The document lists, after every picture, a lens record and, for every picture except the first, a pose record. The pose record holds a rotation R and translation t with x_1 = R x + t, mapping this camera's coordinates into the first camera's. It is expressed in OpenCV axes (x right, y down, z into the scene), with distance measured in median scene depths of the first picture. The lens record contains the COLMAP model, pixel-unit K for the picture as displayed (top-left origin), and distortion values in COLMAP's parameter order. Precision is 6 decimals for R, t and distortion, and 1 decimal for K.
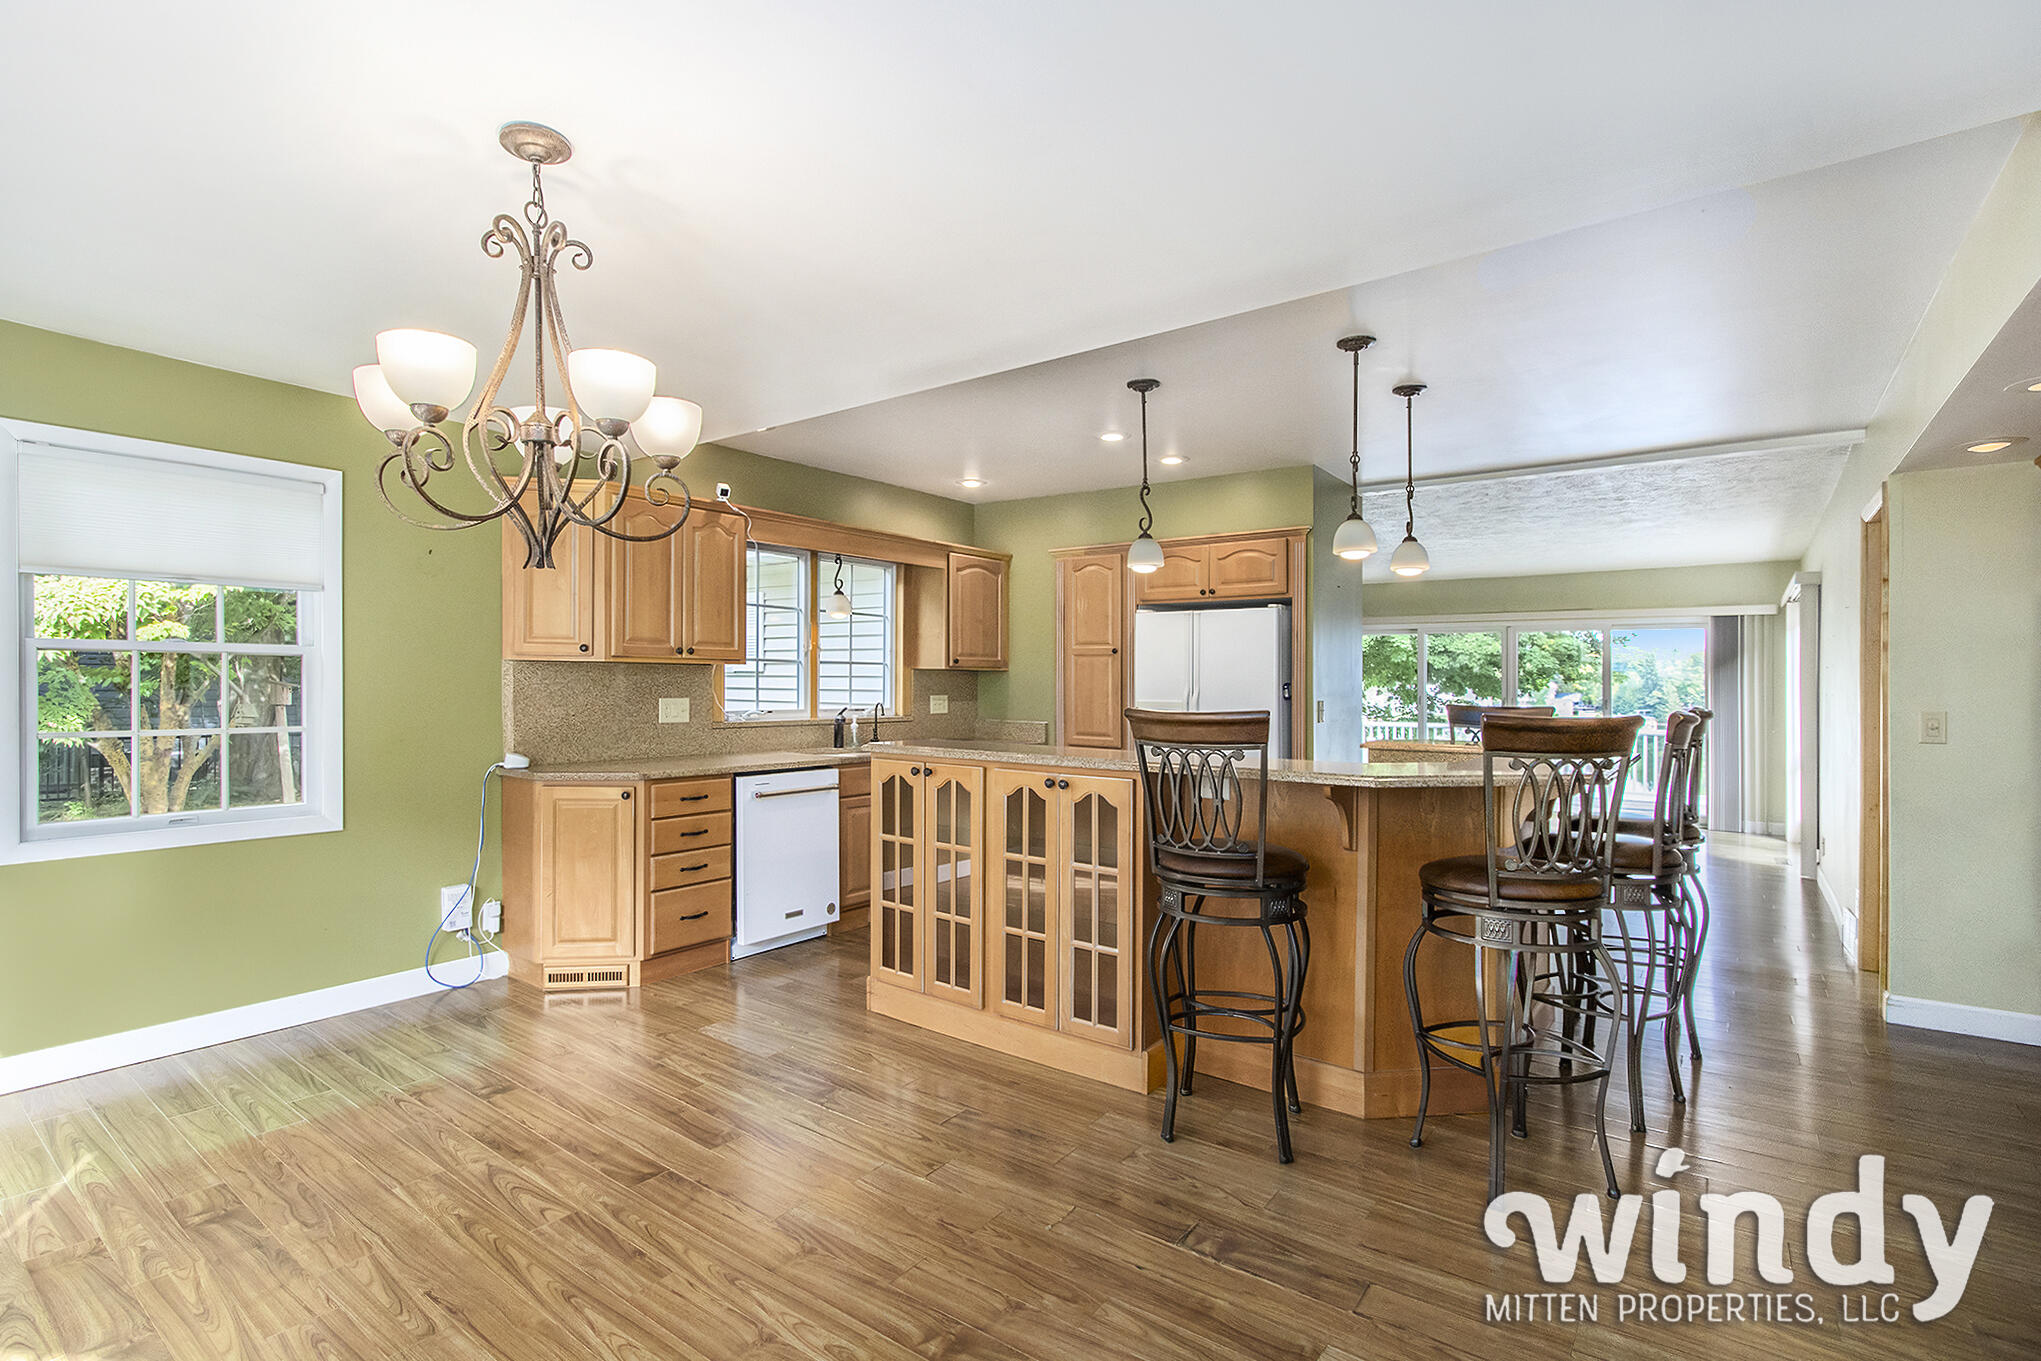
lens RADIAL K [[953.4, 0, 1010.7], [0, 953.4, 679.7], [0, 0, 1]] dist [-0.014462, -0.000218]
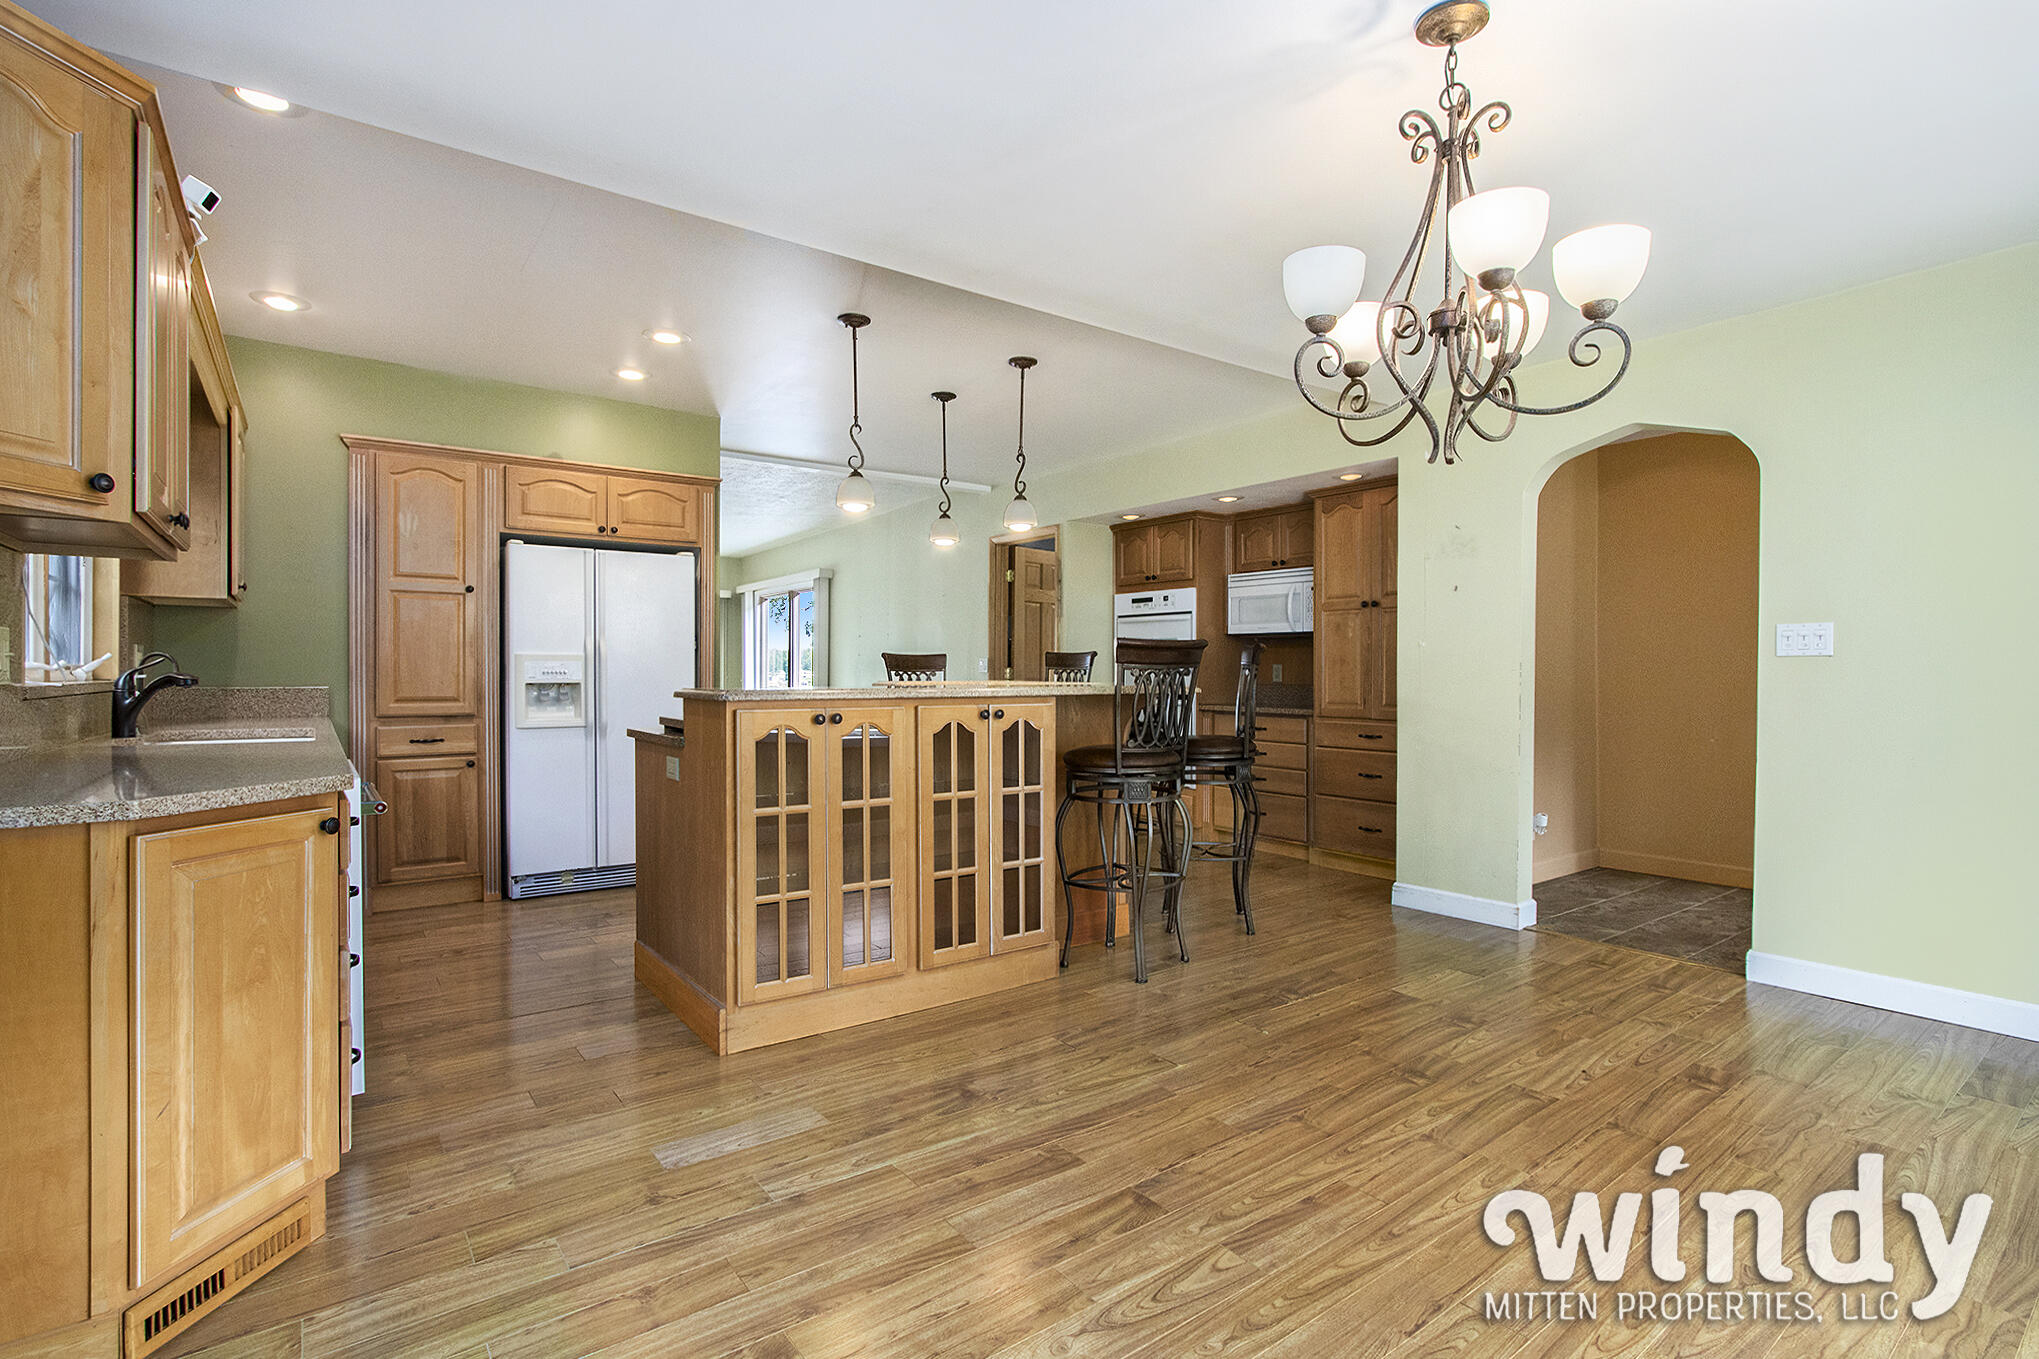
lens RADIAL K [[952.4, 0, 1009.7], [0, 952.4, 678.7], [0, 0, 1]] dist [-0.014462, -0.000218]
pose [[0.288350, -0.013637, 0.957428, -0.822673], [-0.001439, 0.999891, 0.014675, 0.049868], [-0.957524, -0.005609, 0.288299, 0.614720]]
